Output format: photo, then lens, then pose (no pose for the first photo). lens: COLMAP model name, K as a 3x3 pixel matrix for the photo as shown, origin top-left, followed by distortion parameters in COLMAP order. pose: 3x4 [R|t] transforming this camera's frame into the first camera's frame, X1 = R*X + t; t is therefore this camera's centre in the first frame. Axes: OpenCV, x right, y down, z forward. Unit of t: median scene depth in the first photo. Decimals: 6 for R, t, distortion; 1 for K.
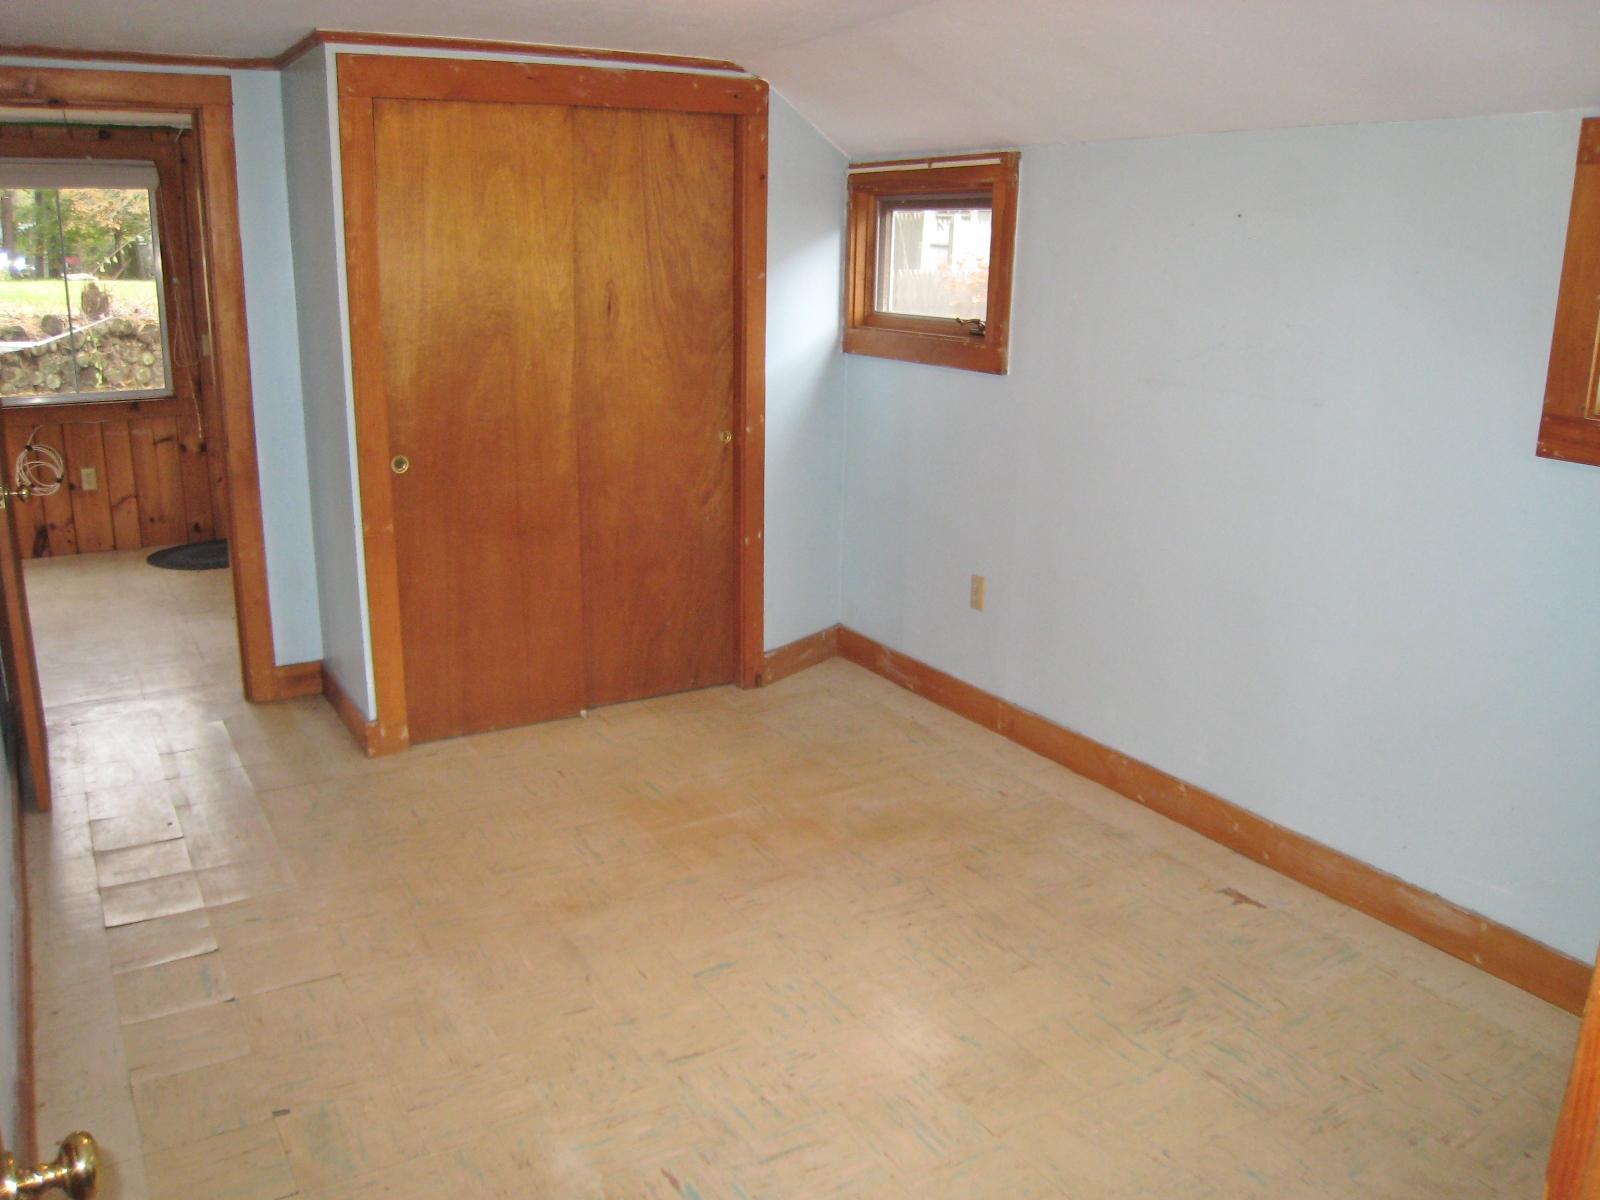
lens RADIAL K [[1308.0, 0, 800.0], [0, 1308.0, 600.0], [0, 0, 1]] dist [-0.172731, 0.119040]
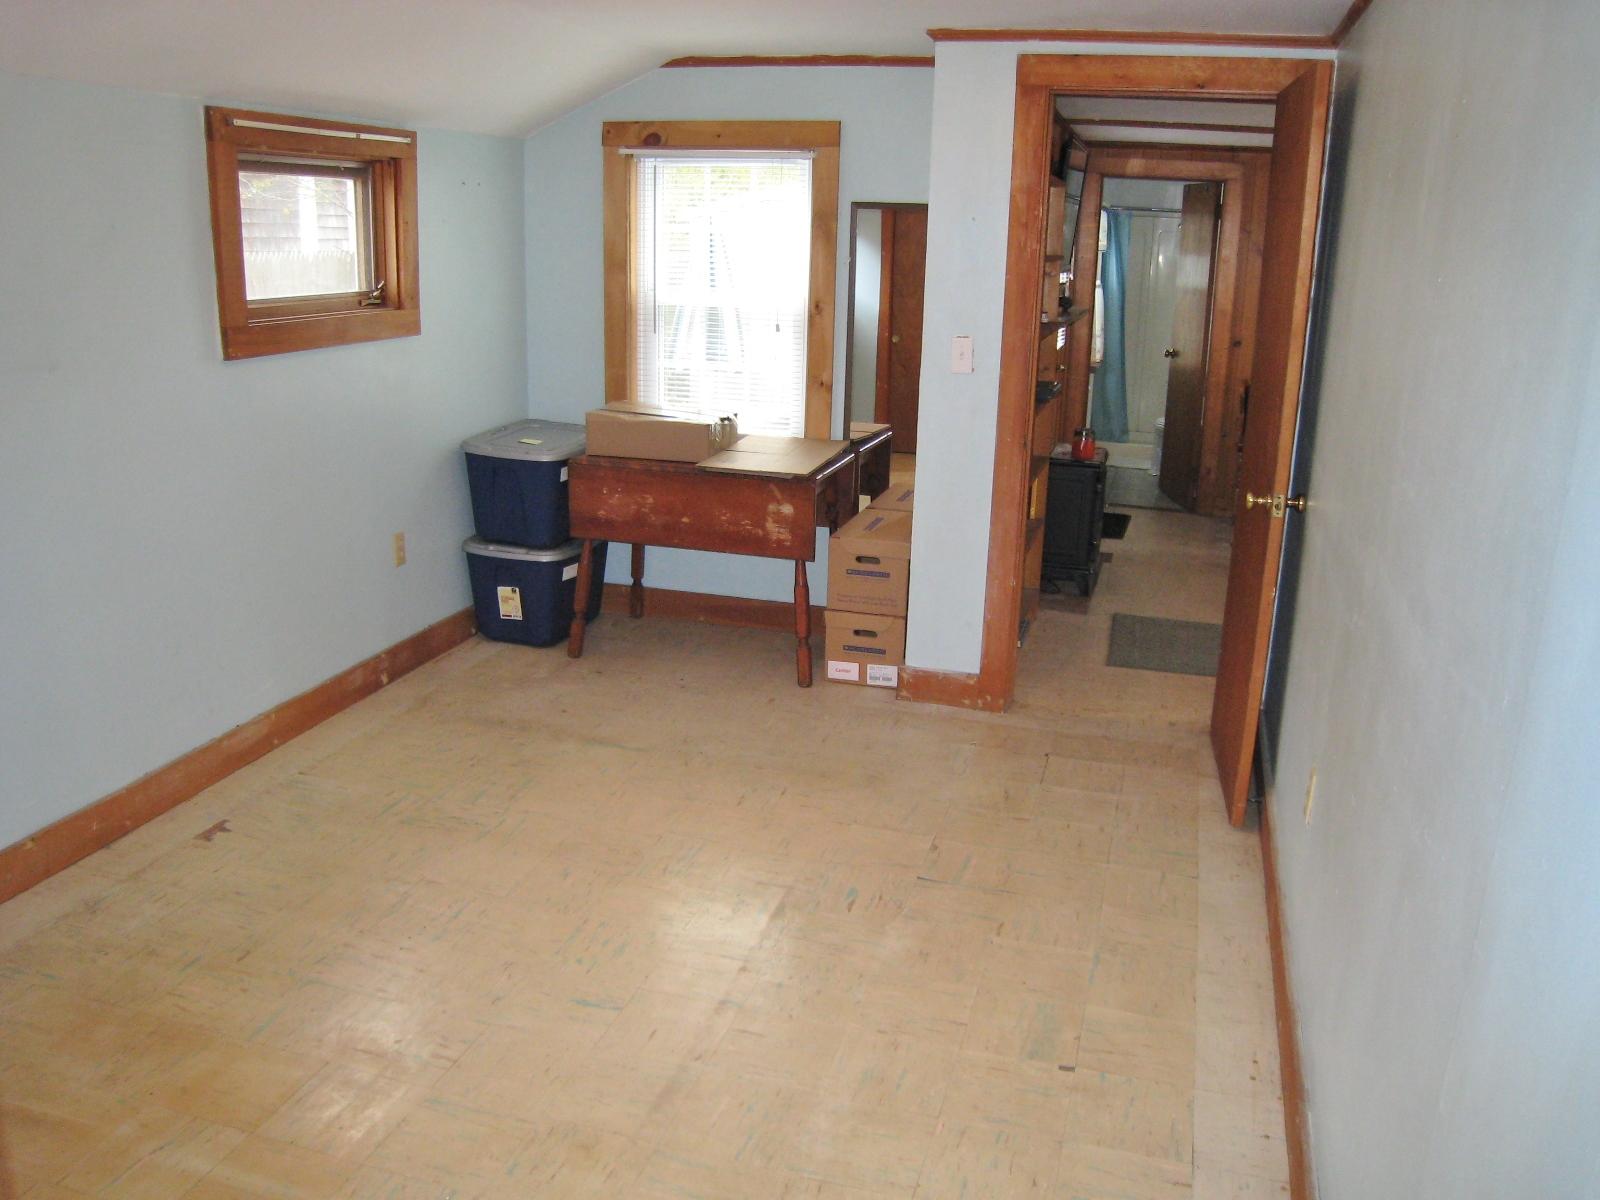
lens RADIAL K [[1308.0, 0, 800.0], [0, 1308.0, 600.0], [0, 0, 1]] dist [-0.172731, 0.119040]
pose [[-0.669087, -0.237530, 0.704203, -0.719231], [0.158558, 0.880108, 0.447515, -0.348674], [-0.726073, 0.411084, -0.551206, 1.237537]]
